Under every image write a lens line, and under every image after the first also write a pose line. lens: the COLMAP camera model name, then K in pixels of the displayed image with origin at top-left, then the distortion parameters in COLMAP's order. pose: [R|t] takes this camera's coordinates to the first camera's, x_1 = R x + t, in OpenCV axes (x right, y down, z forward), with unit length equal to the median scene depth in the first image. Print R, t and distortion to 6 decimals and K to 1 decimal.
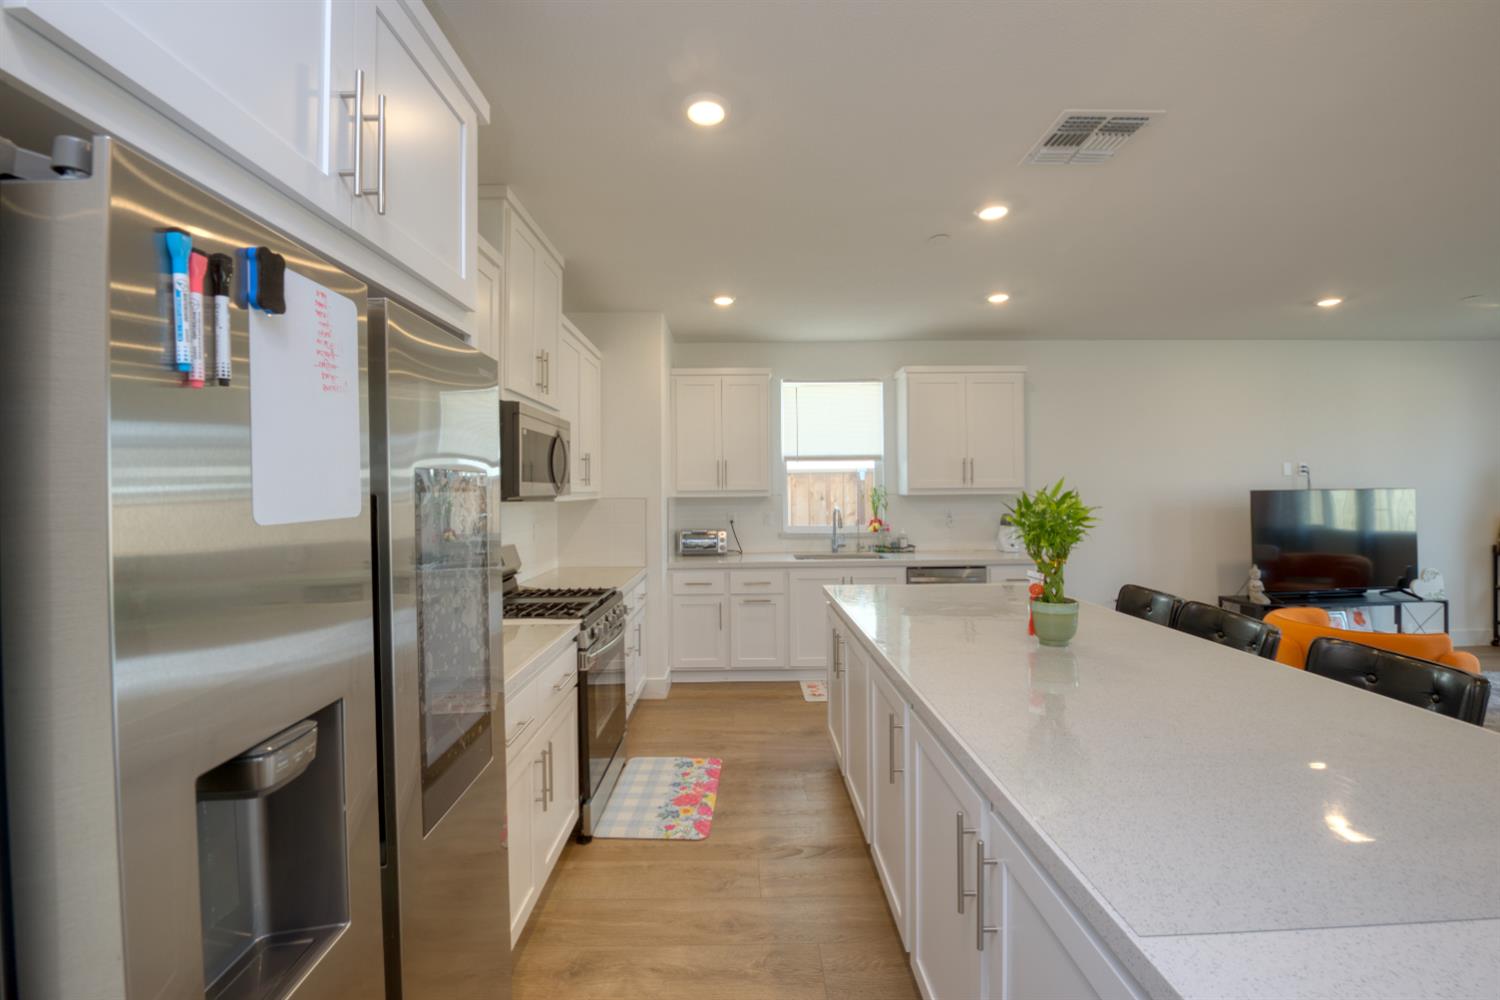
lens RADIAL K [[599.8, 0, 750.0], [0, 599.8, 500.0], [0, 0, 1]] dist [0.000262, -0.000013]
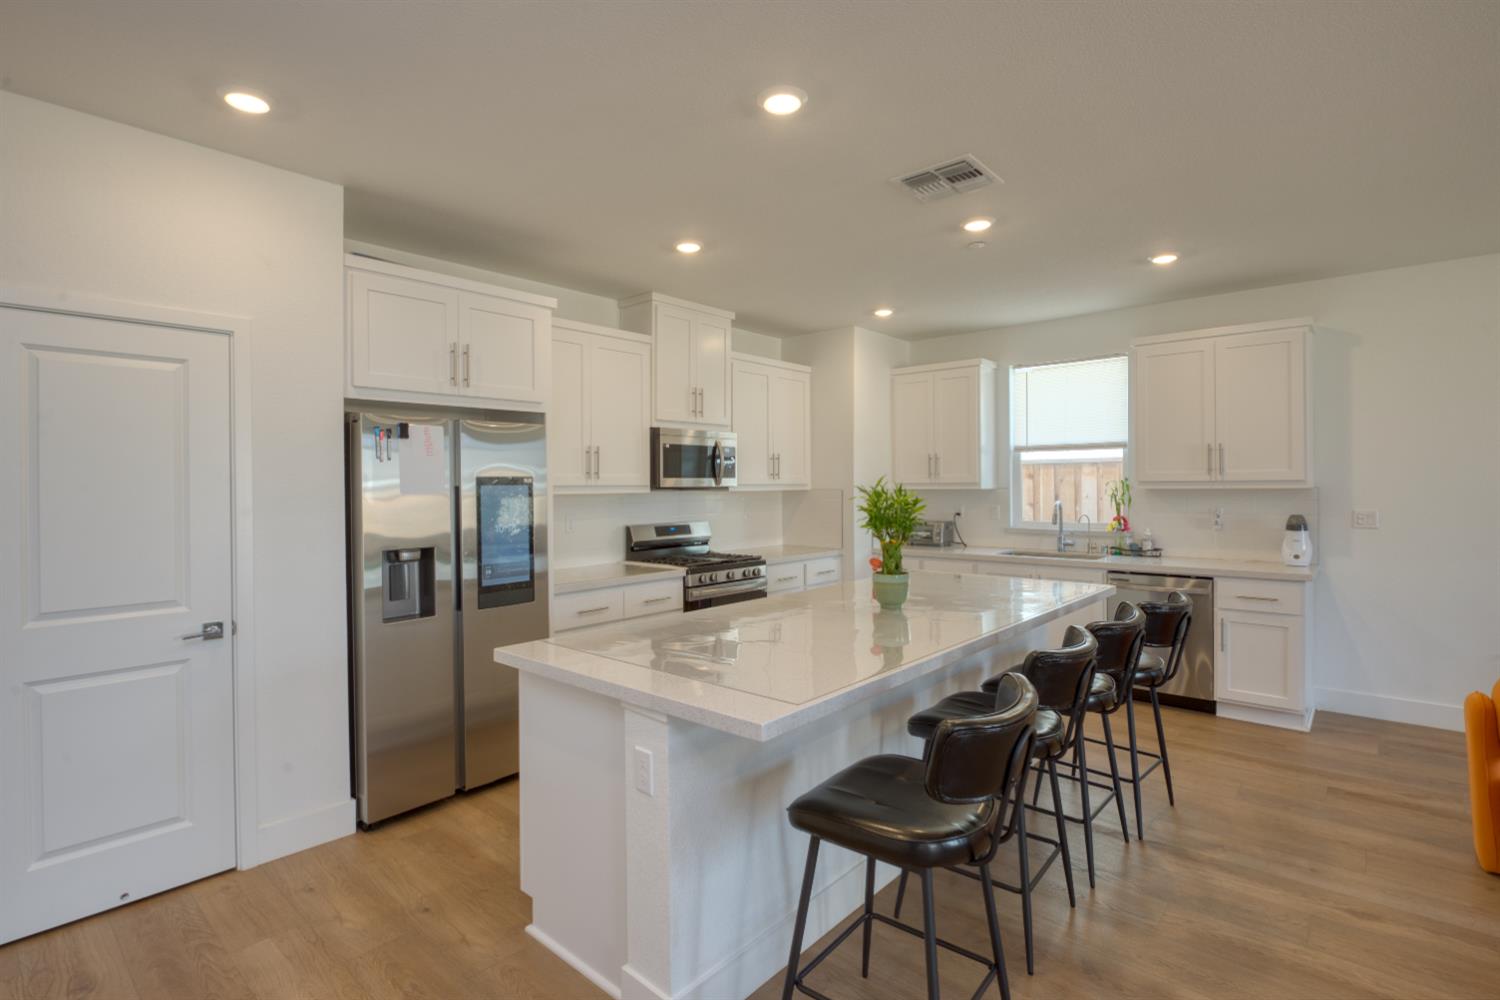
lens RADIAL K [[723.0, 0, 750.0], [0, 723.0, 500.0], [0, 0, 1]] dist [-0.001308, -0.000153]
pose [[0.738523, 0.018357, -0.673979, 0.528253], [-0.011873, 0.999828, 0.014222, -0.000232], [0.674124, -0.002501, 0.738614, -0.125122]]
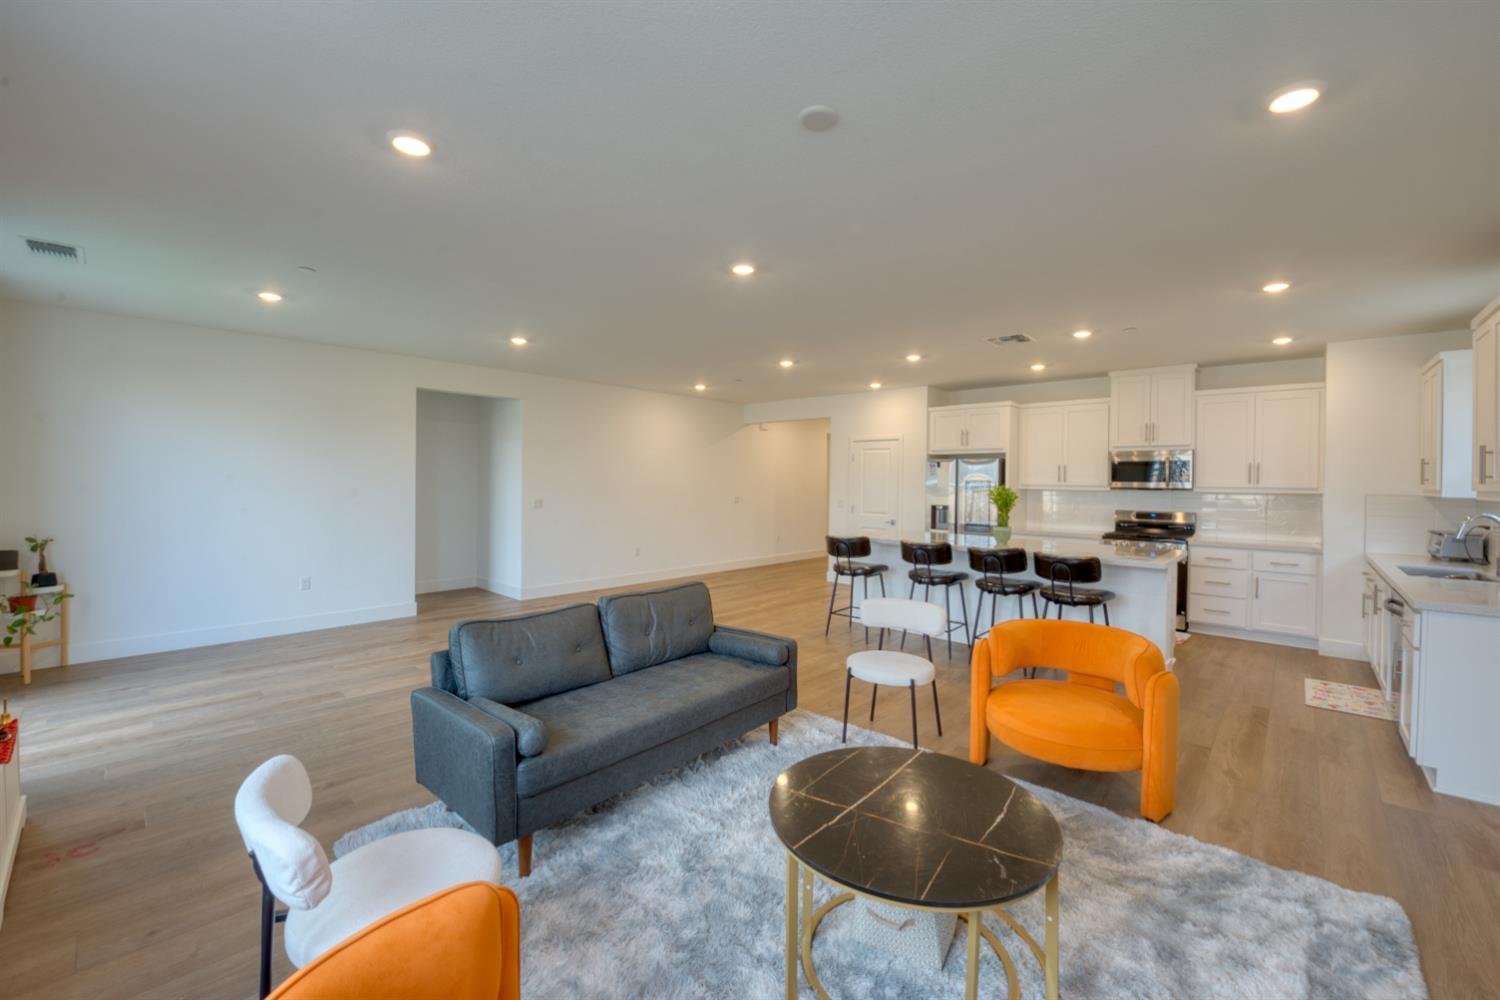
lens RADIAL K [[604.5, 0, 743.9], [0, 604.5, 482.4], [0, 0, 1]] dist [-0.029717, -0.000017]
pose [[-0.693436, 0.001901, -0.720516, 1.304598], [-0.019697, 0.999573, 0.021593, -0.025072], [0.720249, 0.029166, -0.693102, 0.820007]]
